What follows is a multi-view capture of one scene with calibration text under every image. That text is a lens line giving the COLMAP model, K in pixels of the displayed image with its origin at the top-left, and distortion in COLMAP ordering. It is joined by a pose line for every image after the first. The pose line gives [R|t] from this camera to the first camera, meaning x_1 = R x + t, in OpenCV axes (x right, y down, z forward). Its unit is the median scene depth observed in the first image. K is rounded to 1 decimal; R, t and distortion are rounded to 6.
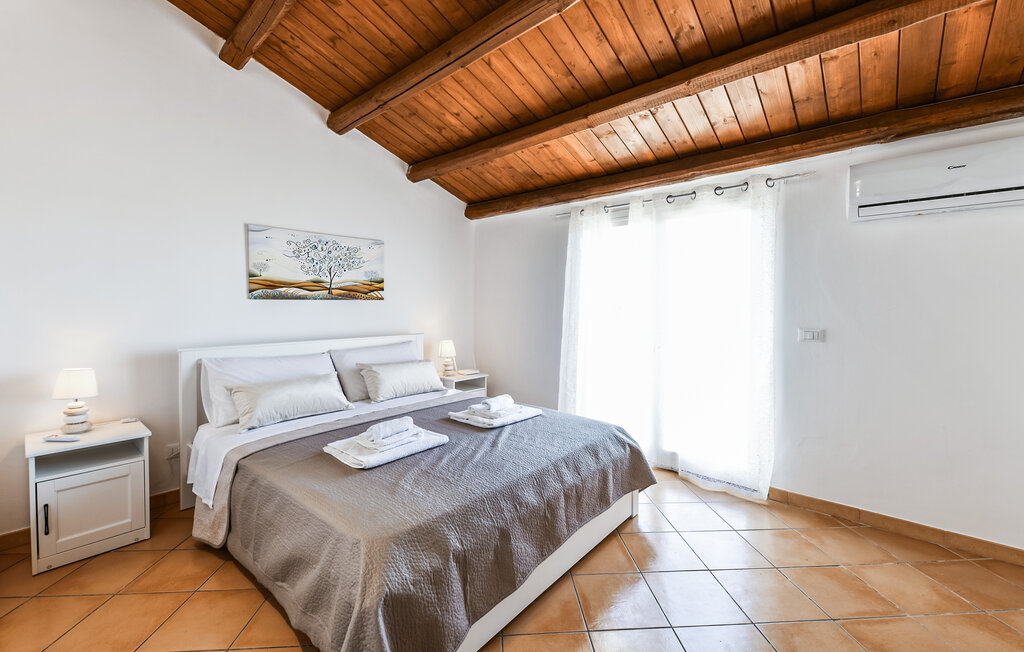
lens RADIAL K [[577.4, 0, 512.0], [0, 577.4, 326.0], [0, 0, 1]] dist [0.000274, 0.000019]
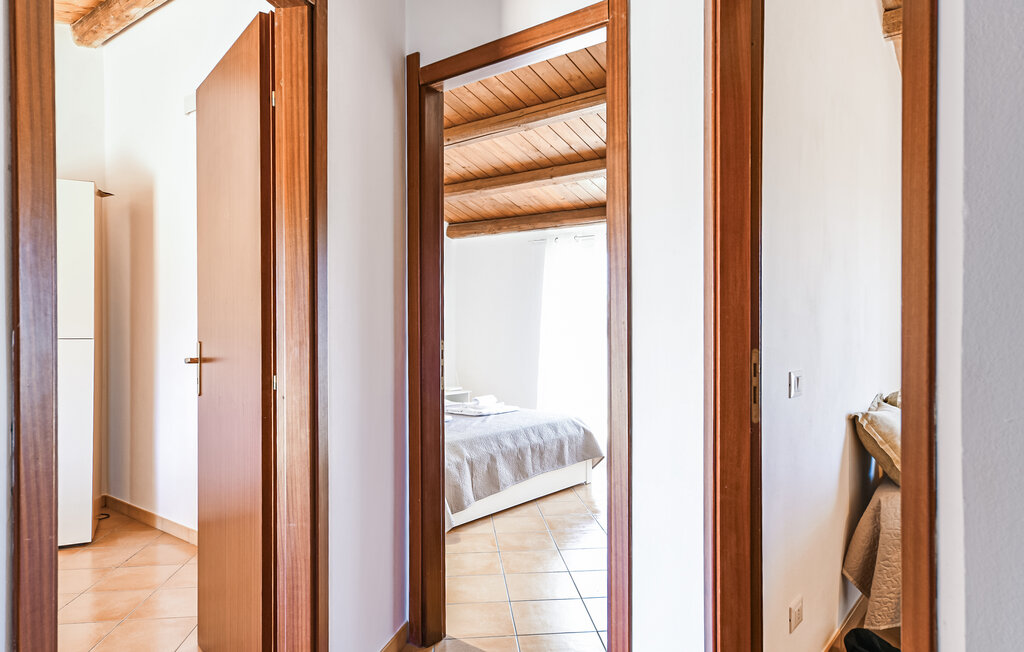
lens RADIAL K [[720.0, 0, 512.0], [0, 720.0, 326.0], [0, 0, 1]] dist [0.000302, -0.000005]
pose [[0.999577, -0.006127, 0.028439, -0.010094], [0.007015, 0.999487, -0.031239, 0.023677], [-0.028233, 0.031425, 0.999107, -0.786294]]
